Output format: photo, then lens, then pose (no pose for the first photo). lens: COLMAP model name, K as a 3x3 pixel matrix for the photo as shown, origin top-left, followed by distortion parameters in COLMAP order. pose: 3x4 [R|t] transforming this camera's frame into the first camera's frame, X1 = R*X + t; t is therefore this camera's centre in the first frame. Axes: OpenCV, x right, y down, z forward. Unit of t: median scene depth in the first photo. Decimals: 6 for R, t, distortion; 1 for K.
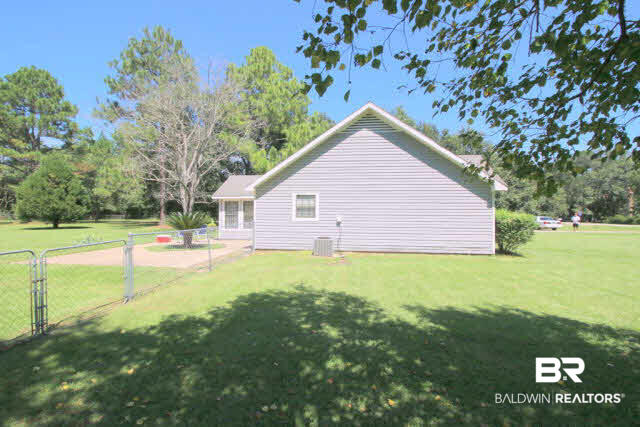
lens RADIAL K [[296.1, 0, 321.0], [0, 296.1, 211.7], [0, 0, 1]] dist [-0.001837, -0.011915]
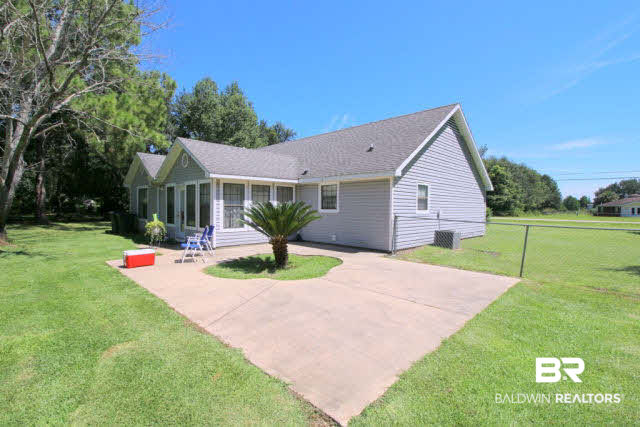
lens RADIAL K [[309.3, 0, 320.0], [0, 309.3, 213.5], [0, 0, 1]] dist [-0.016270, -0.001294]
pose [[0.593659, -0.017236, 0.804532, -0.407510], [-0.016807, 0.999287, 0.033810, 0.001486], [-0.804541, -0.033594, 0.592946, 0.275817]]
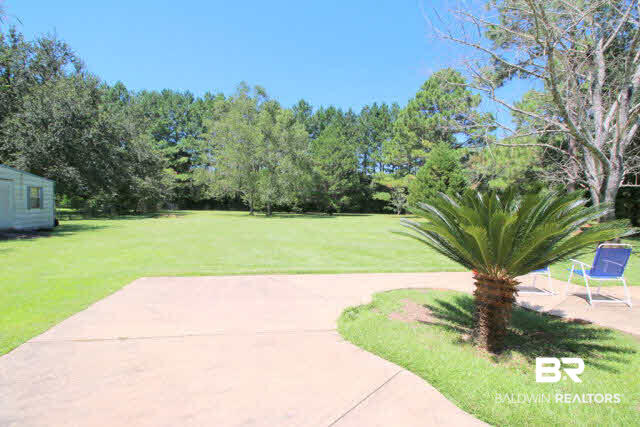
lens RADIAL K [[299.2, 0, 316.3], [0, 299.2, 212.3], [0, 0, 1]] dist [-0.003992, -0.000677]
pose [[0.289990, 0.020096, -0.956819, -0.109908], [-0.013768, 0.999764, 0.016825, 0.008836], [0.956931, 0.008295, 0.290198, 0.352739]]
